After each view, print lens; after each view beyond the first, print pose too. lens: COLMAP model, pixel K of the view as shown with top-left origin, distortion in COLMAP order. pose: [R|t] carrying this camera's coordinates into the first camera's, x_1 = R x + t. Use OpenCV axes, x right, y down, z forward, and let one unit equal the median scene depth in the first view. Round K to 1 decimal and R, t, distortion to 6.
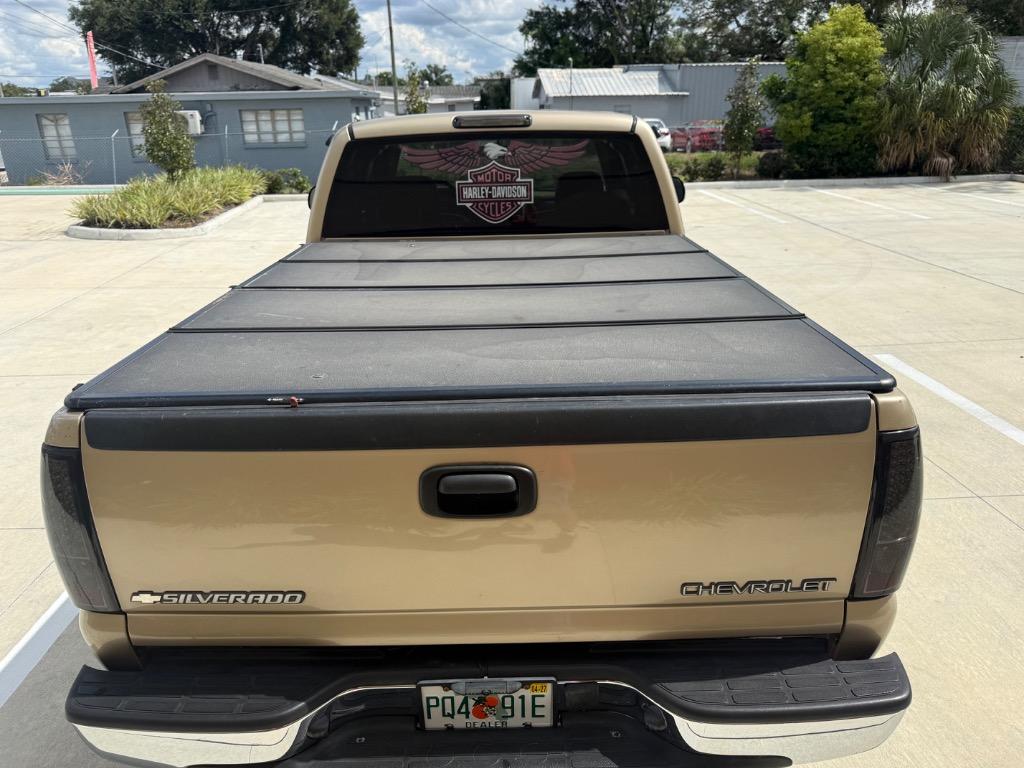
lens RADIAL K [[736.0, 0, 512.0], [0, 736.0, 384.0], [0, 0, 1]] dist [-0.005929, 0.000918]
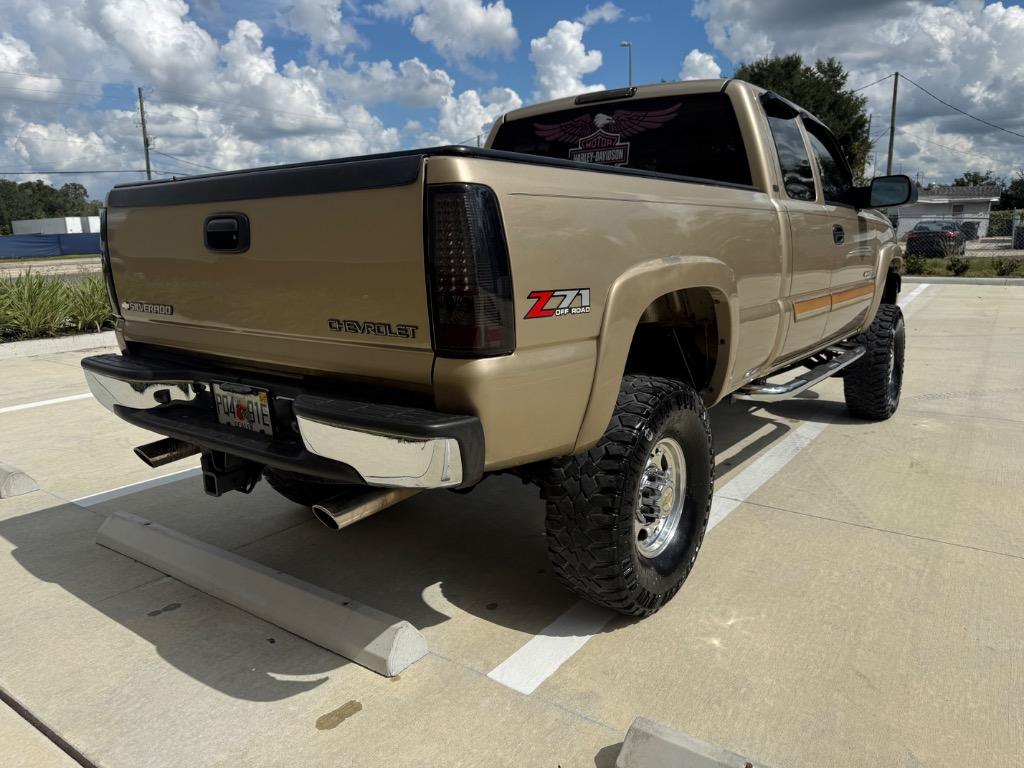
lens RADIAL K [[736.0, 0, 512.0], [0, 736.0, 384.0], [0, 0, 1]] dist [-0.005929, 0.000918]
pose [[0.796784, 0.126113, -0.590958, 0.582634], [-0.208194, 0.975393, -0.072554, 0.189685], [0.567266, 0.180844, 0.803433, 0.080378]]
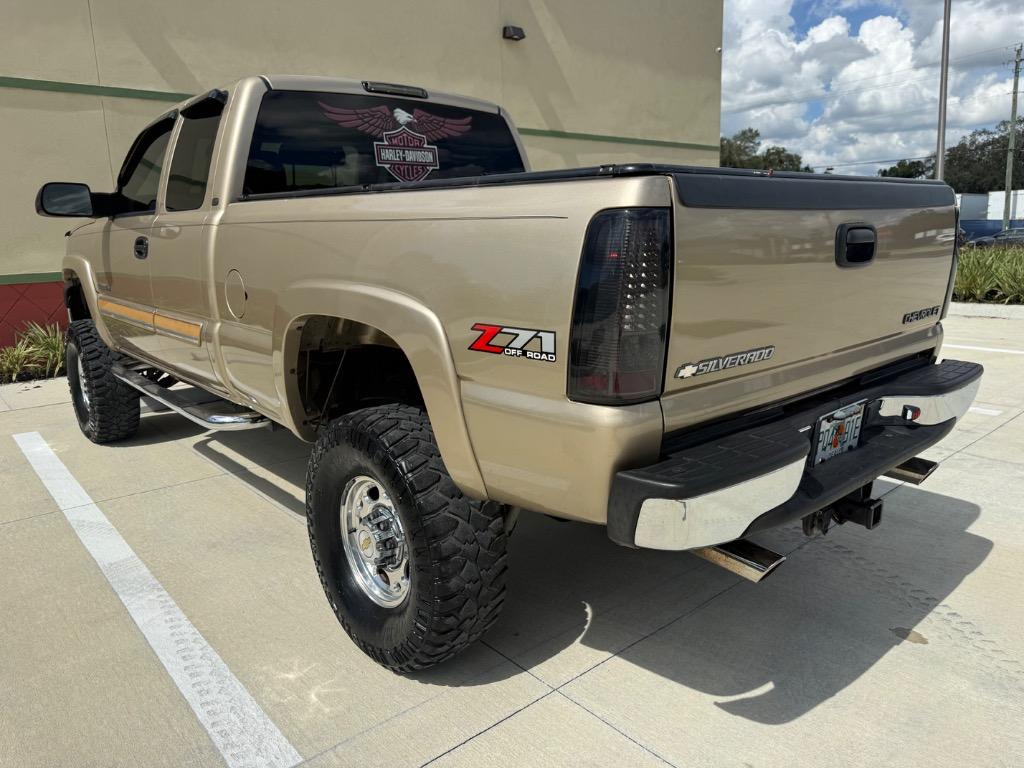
lens RADIAL K [[736.0, 0, 512.0], [0, 736.0, 384.0], [0, 0, 1]] dist [-0.005929, 0.000918]
pose [[0.747075, -0.128335, 0.652234, -0.633085], [0.219611, 0.973744, -0.059948, 0.148751], [-0.627416, 0.188023, 0.755643, 0.180604]]
